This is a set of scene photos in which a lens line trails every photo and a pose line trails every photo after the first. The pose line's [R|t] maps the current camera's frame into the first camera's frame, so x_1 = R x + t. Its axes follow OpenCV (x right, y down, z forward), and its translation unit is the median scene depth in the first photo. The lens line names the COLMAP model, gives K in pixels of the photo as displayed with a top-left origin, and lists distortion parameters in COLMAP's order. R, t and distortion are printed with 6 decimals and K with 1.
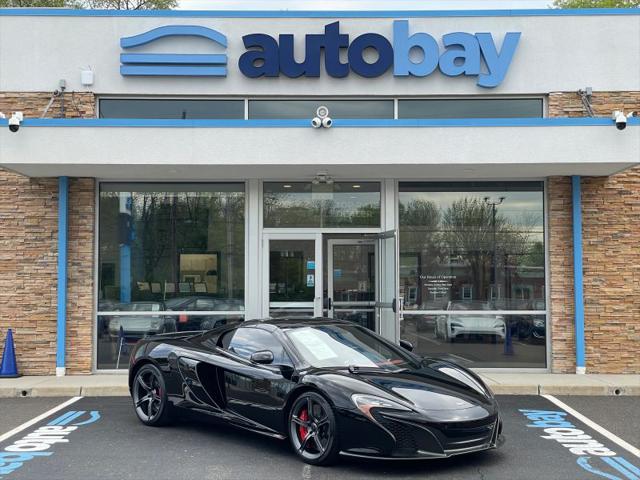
lens RADIAL K [[947.5, 0, 320.0], [0, 947.5, 240.0], [0, 0, 1]] dist [0.118697, -0.156513]
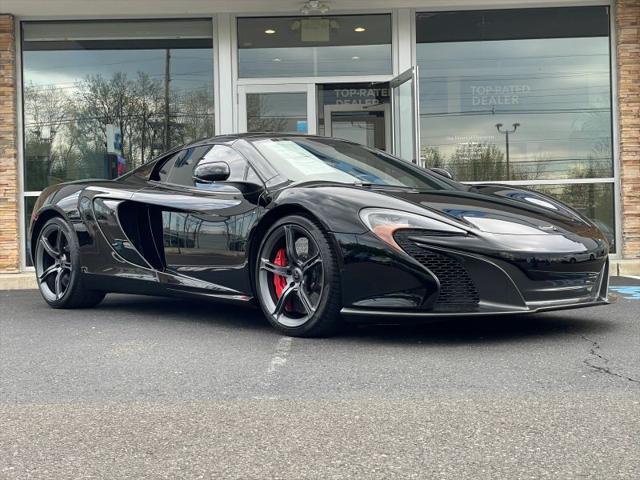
lens RADIAL K [[947.7, 0, 309.7], [0, 947.7, 240.7], [0, 0, 1]] dist [0.124916, -0.184042]
pose [[0.999730, -0.018482, -0.014099, 0.005877], [0.019078, 0.998877, 0.043365, 0.085955], [0.013282, -0.043622, 0.998960, 0.236372]]
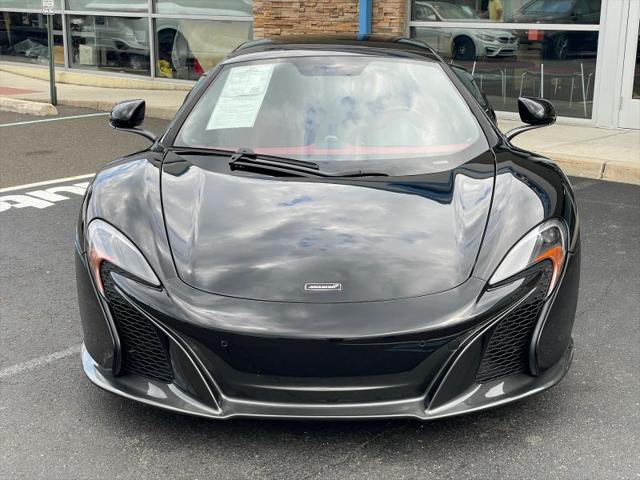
lens RADIAL K [[947.5, 0, 320.0], [0, 947.5, 240.0], [0, 0, 1]] dist [0.118697, -0.156513]
pose [[0.734452, 0.169833, -0.657066, 0.215128], [0.021557, 0.961855, 0.272709, 0.031724], [0.678318, -0.214456, 0.702776, 0.422951]]
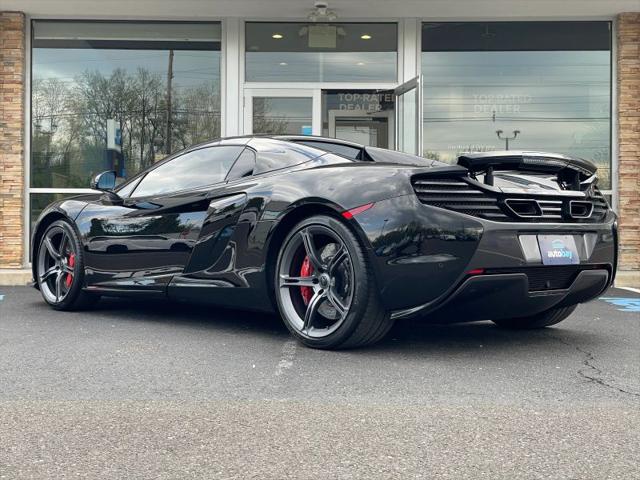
lens RADIAL K [[949.4, 0, 320.0], [0, 949.4, 240.0], [0, 0, 1]] dist [0.113513, -0.145526]
pose [[0.999969, 0.007881, -0.000914, 0.002729], [-0.007836, 0.999082, 0.042113, 0.083102], [0.001245, -0.042104, 0.999112, 0.225332]]
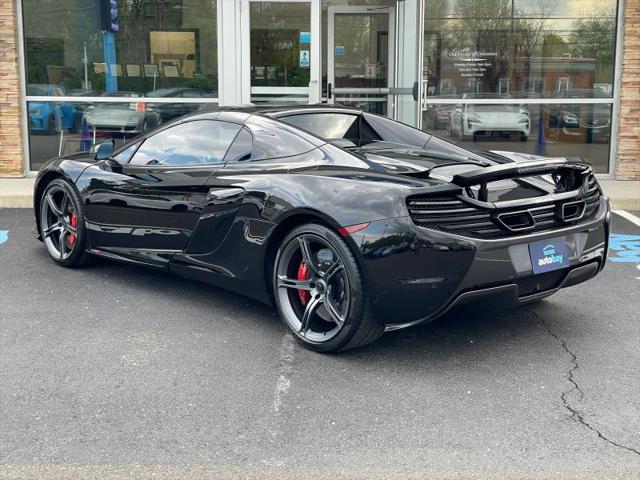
lens RADIAL K [[947.5, 0, 320.0], [0, 947.5, 240.0], [0, 0, 1]] dist [0.118697, -0.156513]
pose [[0.999977, 0.006697, -0.000591, 0.003731], [-0.006422, 0.977479, 0.210936, 0.024451], [0.001991, -0.210928, 0.977500, 0.225880]]
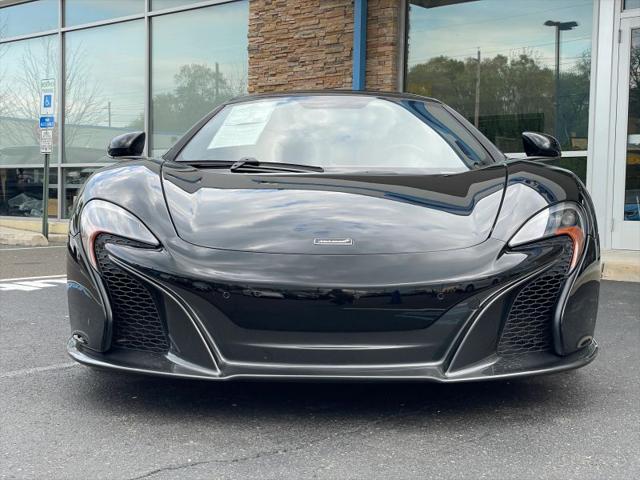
lens RADIAL K [[947.5, 0, 320.0], [0, 947.5, 240.0], [0, 0, 1]] dist [0.118697, -0.156513]
pose [[0.743377, 0.045551, -0.667320, 0.208938], [0.009493, 0.996859, 0.078621, 0.081958], [0.668805, -0.064780, 0.740610, 0.421163]]
